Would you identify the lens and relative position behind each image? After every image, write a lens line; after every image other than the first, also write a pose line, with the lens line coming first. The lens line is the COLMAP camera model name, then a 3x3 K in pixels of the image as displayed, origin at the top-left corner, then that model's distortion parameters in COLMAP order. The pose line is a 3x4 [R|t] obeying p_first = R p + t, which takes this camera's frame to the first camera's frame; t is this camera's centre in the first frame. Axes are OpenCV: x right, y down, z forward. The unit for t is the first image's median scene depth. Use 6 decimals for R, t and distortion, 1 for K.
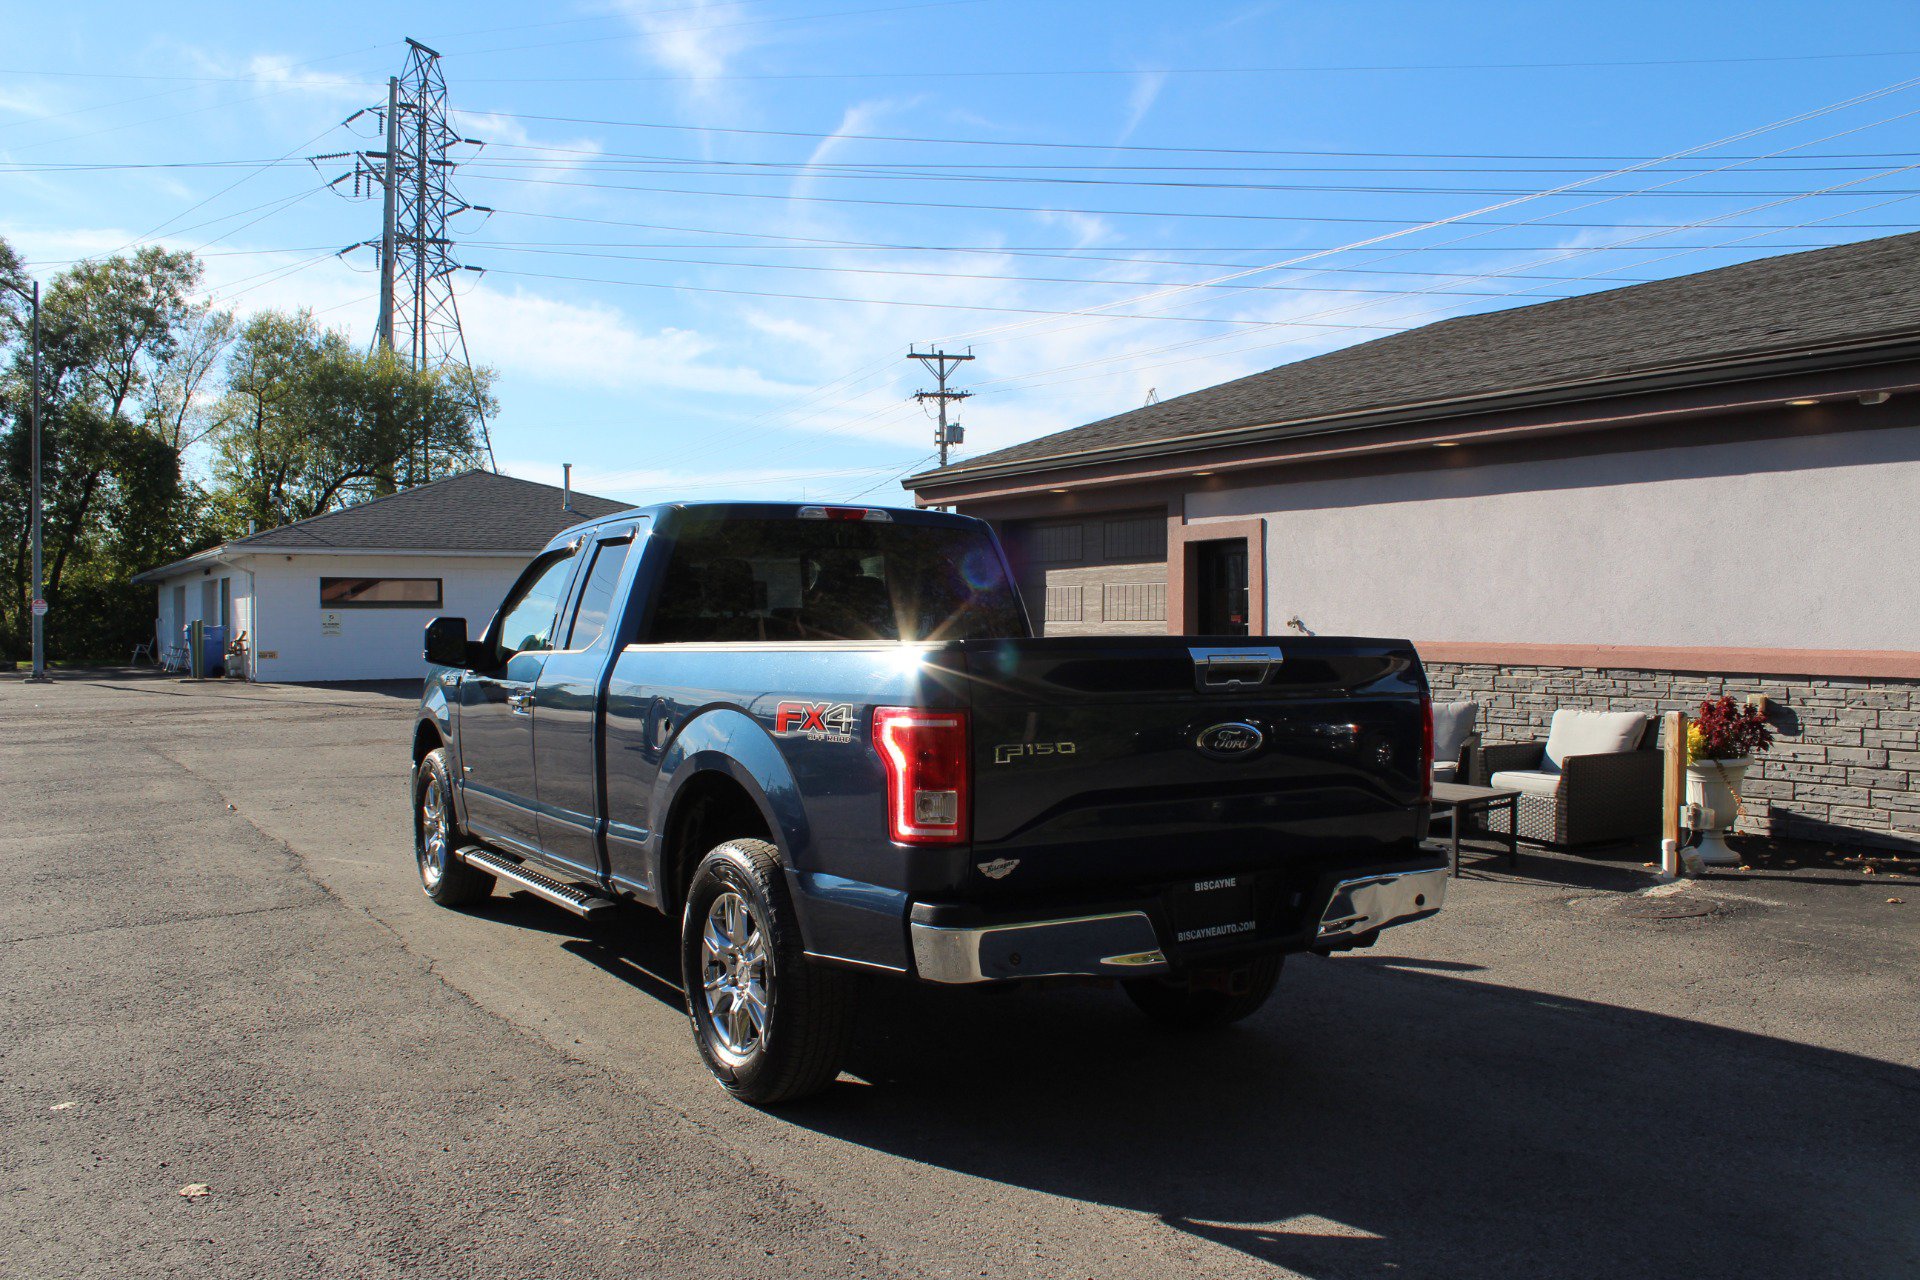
lens RADIAL K [[1604.9, 0, 957.3], [0, 1604.9, 675.9], [0, 0, 1]] dist [-0.163544, 0.143882]
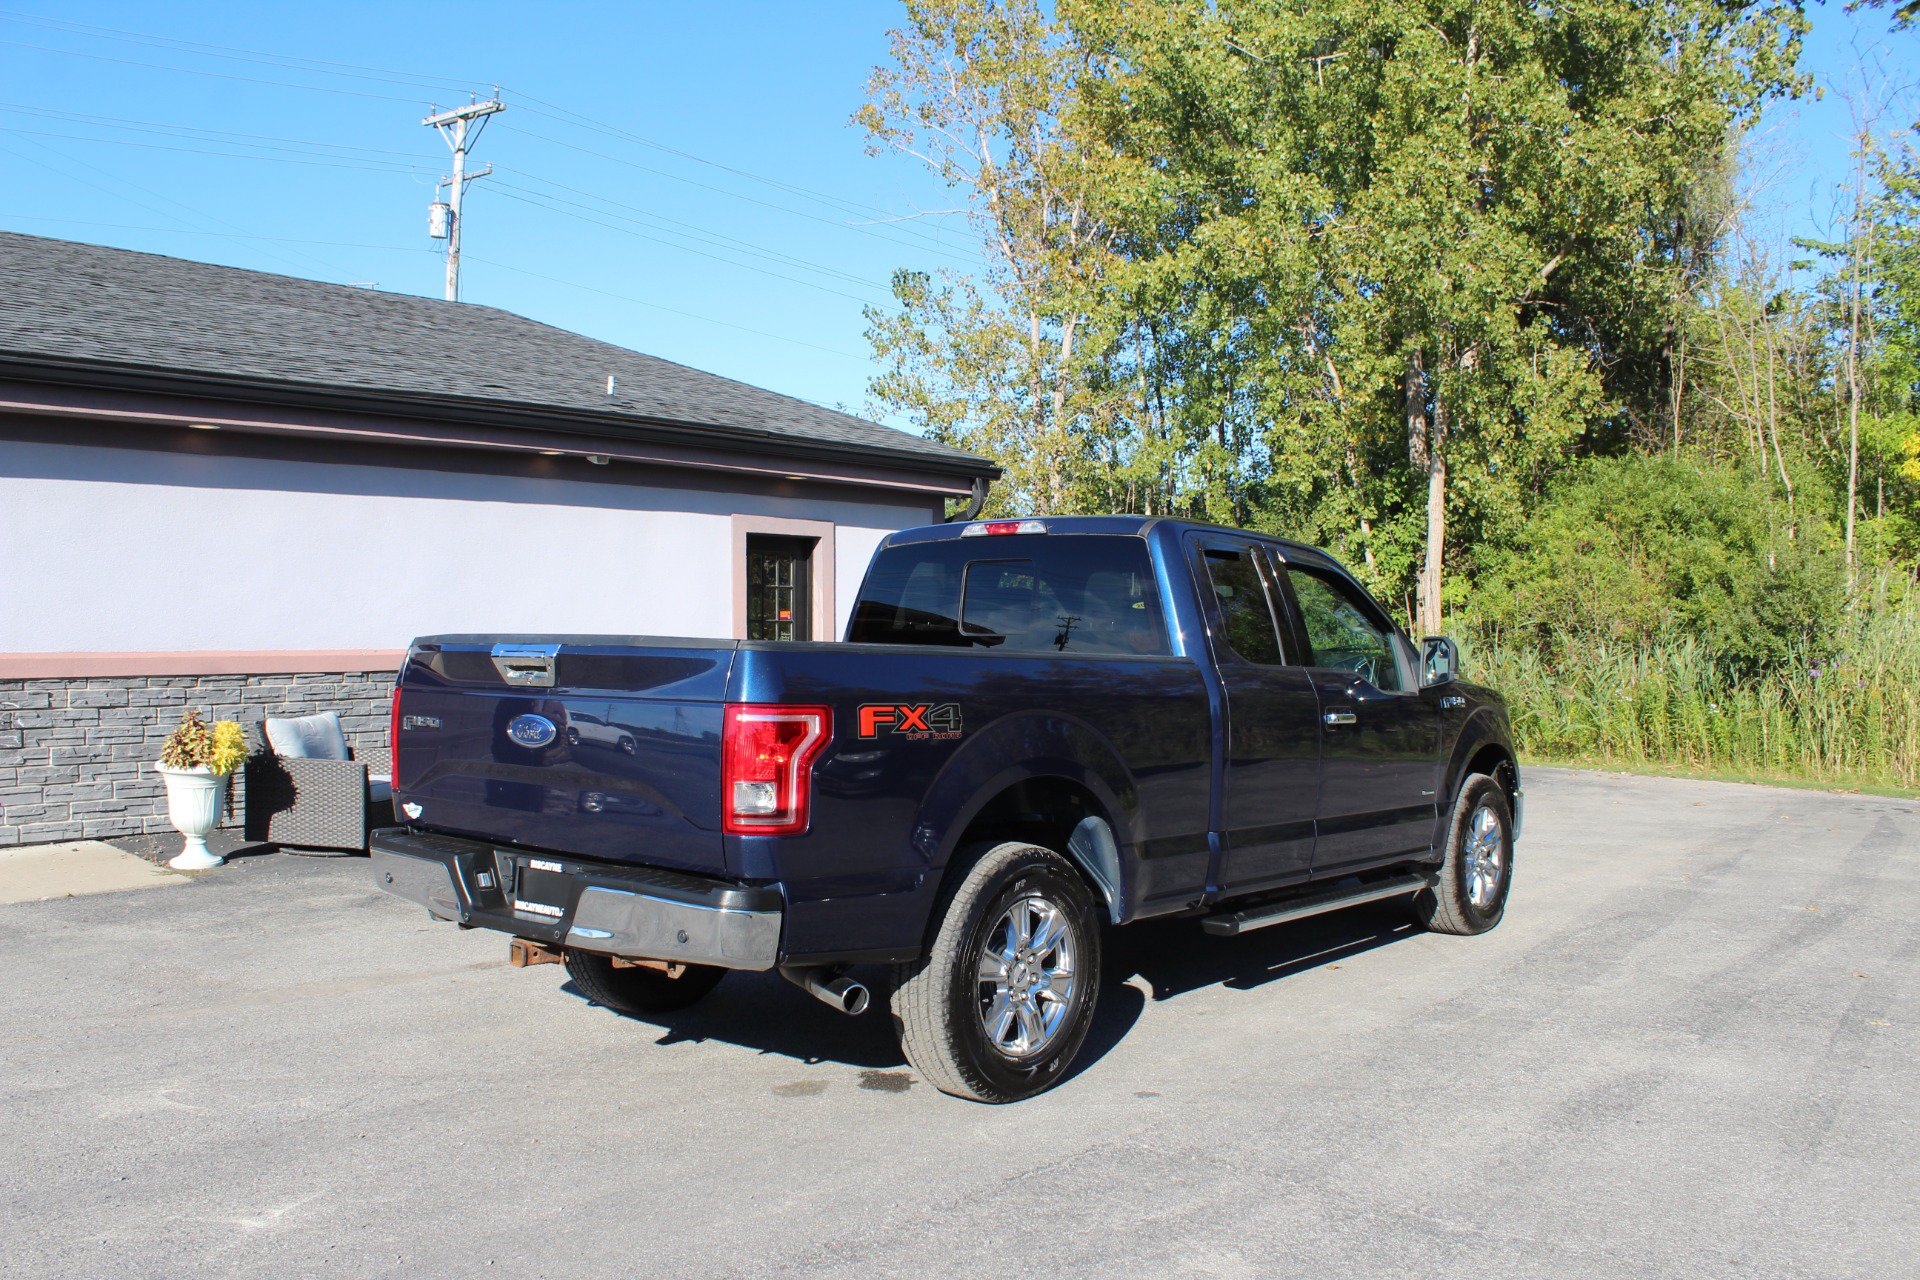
lens RADIAL K [[1604.9, 0, 957.3], [0, 1604.9, 675.9], [0, 0, 1]] dist [-0.163544, 0.143882]
pose [[-0.267899, -0.037206, 0.962728, -0.579235], [0.028909, 0.998494, 0.046633, -0.032890], [-0.963013, 0.040324, -0.266420, 0.750217]]
